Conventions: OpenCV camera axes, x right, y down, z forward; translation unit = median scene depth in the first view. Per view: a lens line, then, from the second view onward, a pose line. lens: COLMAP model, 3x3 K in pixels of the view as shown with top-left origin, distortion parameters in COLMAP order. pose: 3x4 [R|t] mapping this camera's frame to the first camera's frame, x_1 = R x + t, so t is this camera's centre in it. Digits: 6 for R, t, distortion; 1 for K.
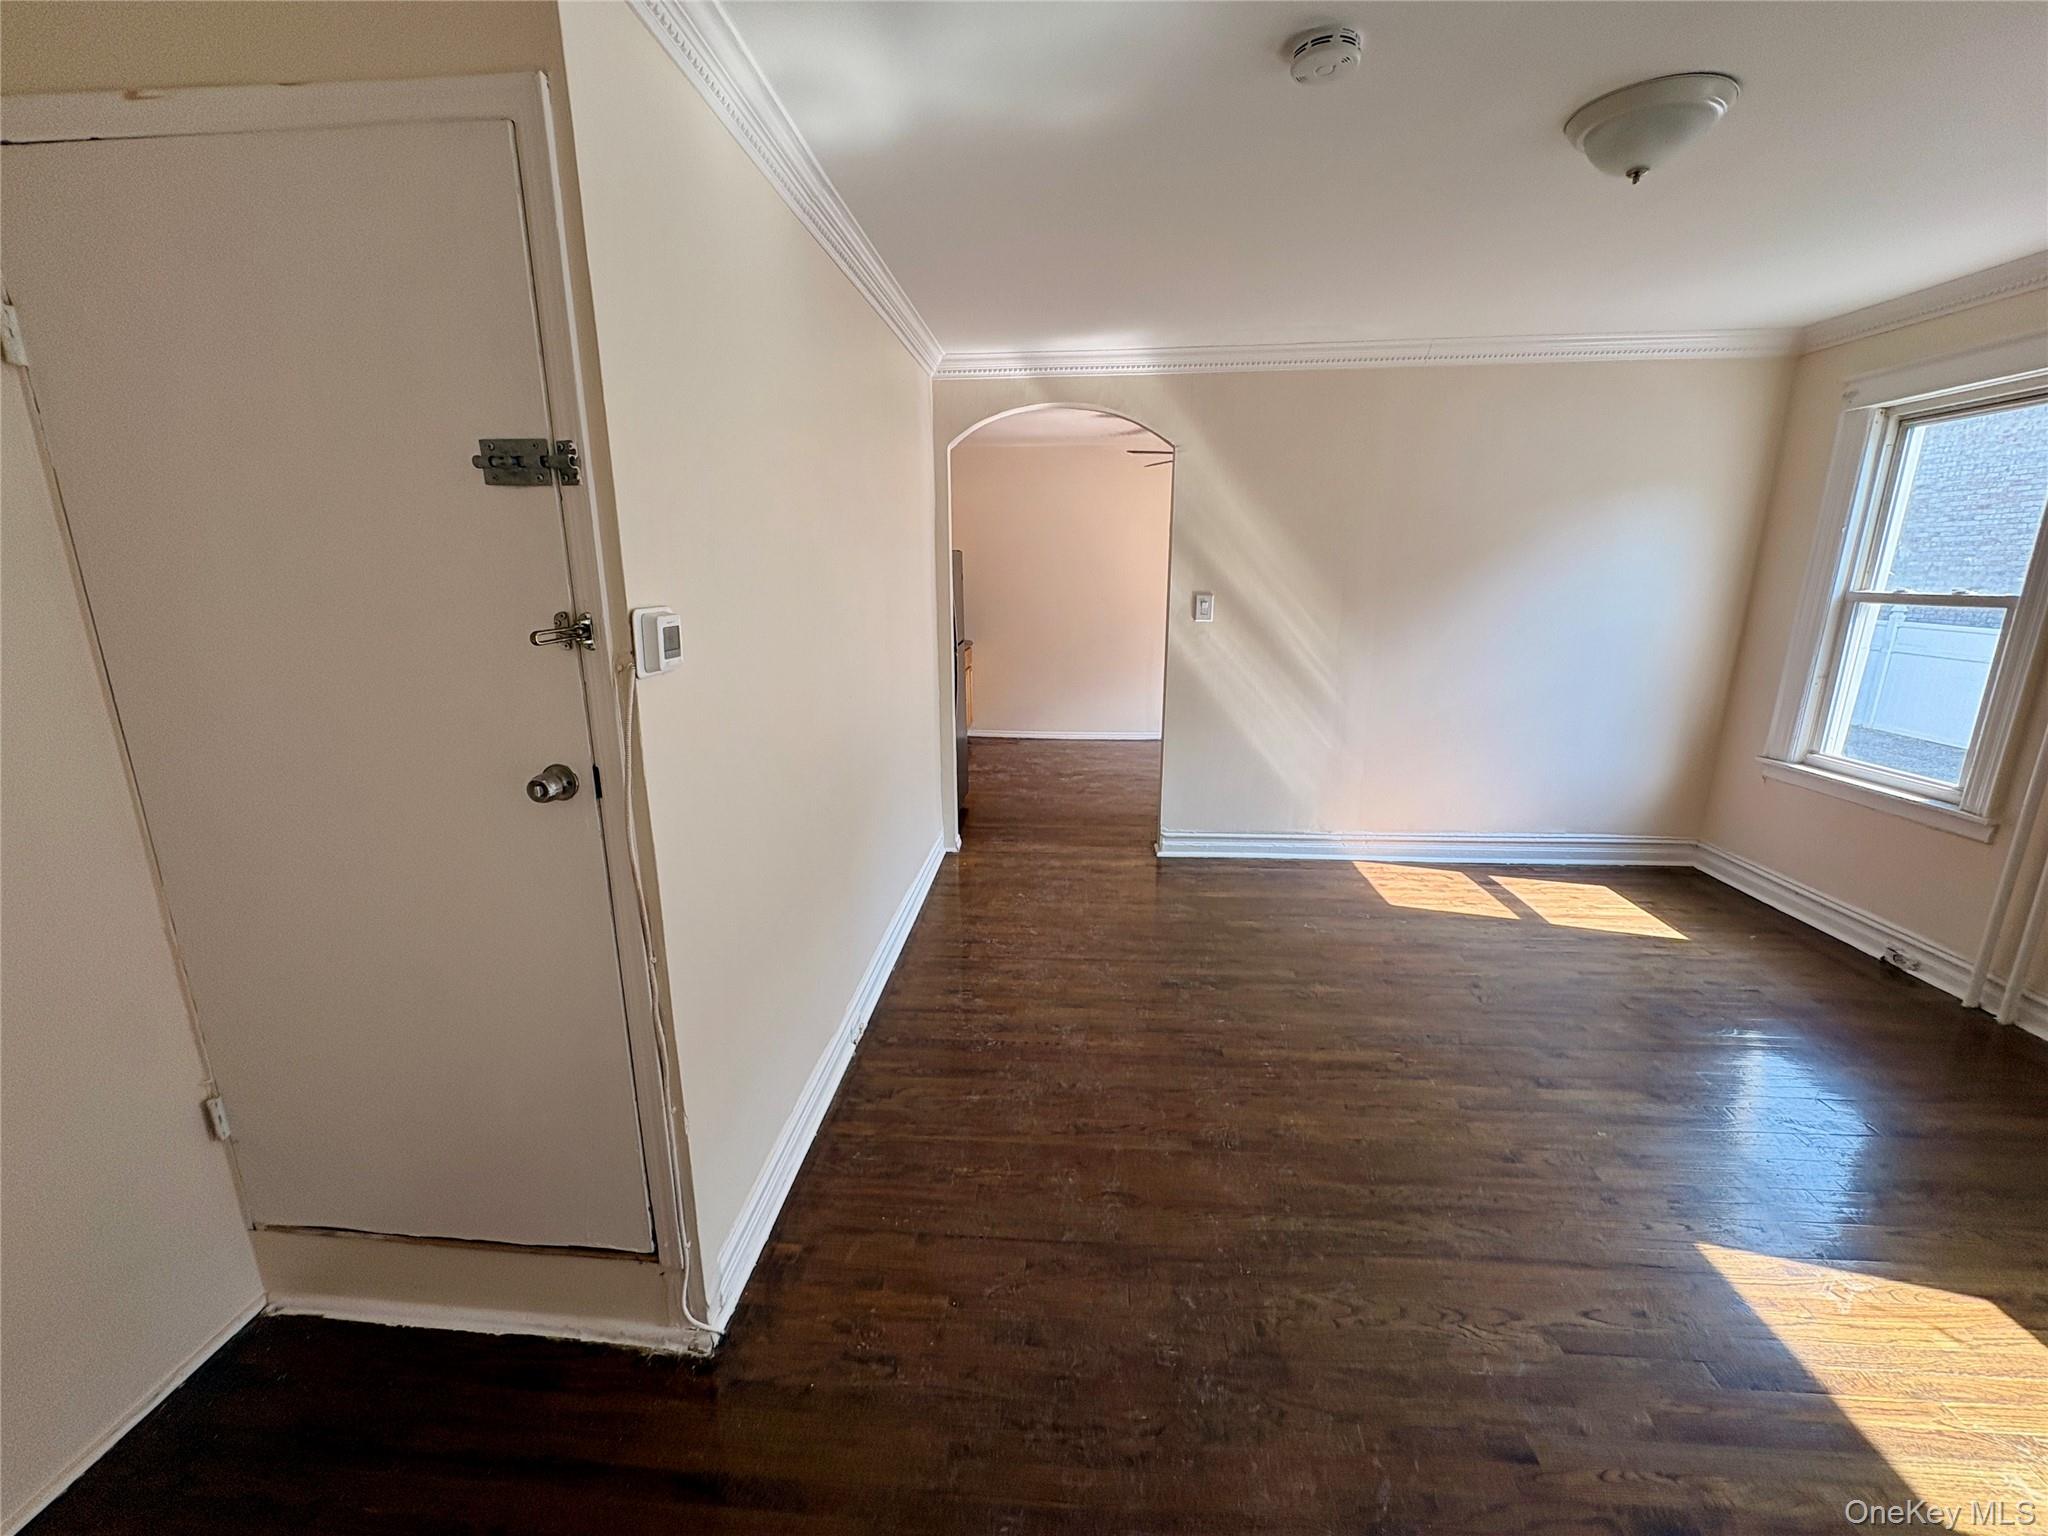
lens RADIAL K [[817.4, 0, 1021.2], [0, 817.4, 767.6], [0, 0, 1]] dist [0.001358, -0.000689]
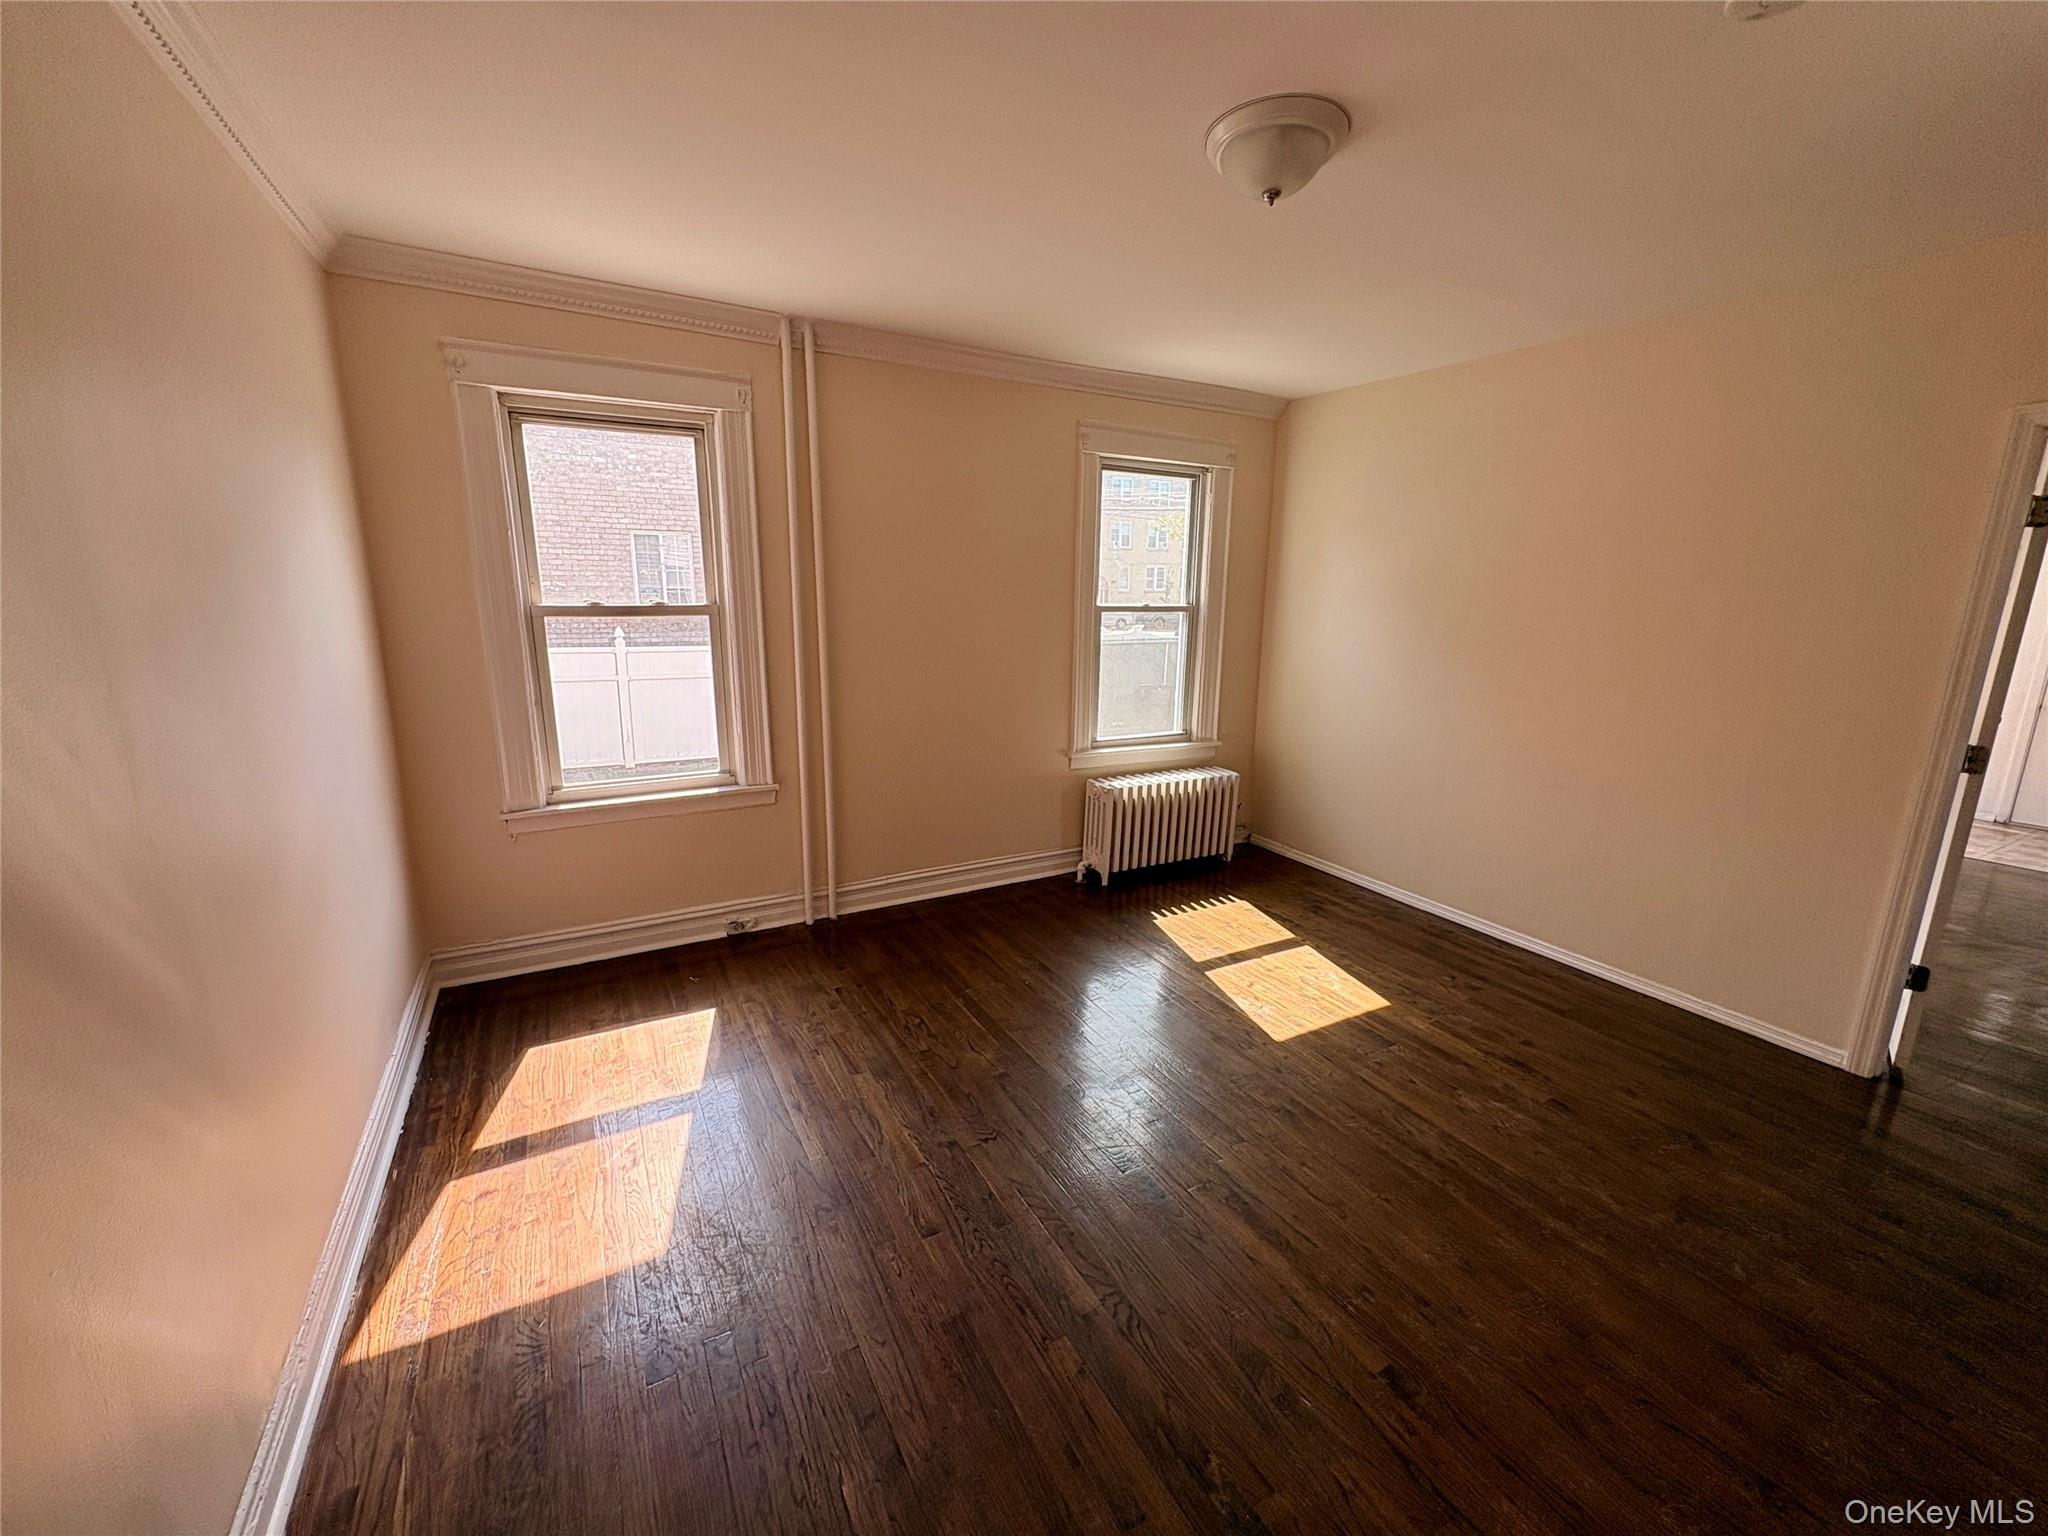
lens RADIAL K [[817.4, 0, 1021.2], [0, 817.4, 767.6], [0, 0, 1]] dist [0.001358, -0.000689]
pose [[-0.548561, -0.184574, 0.815483, -0.017733], [0.188471, 0.922931, 0.335675, -0.271569], [-0.814591, 0.337833, -0.471497, 1.133895]]
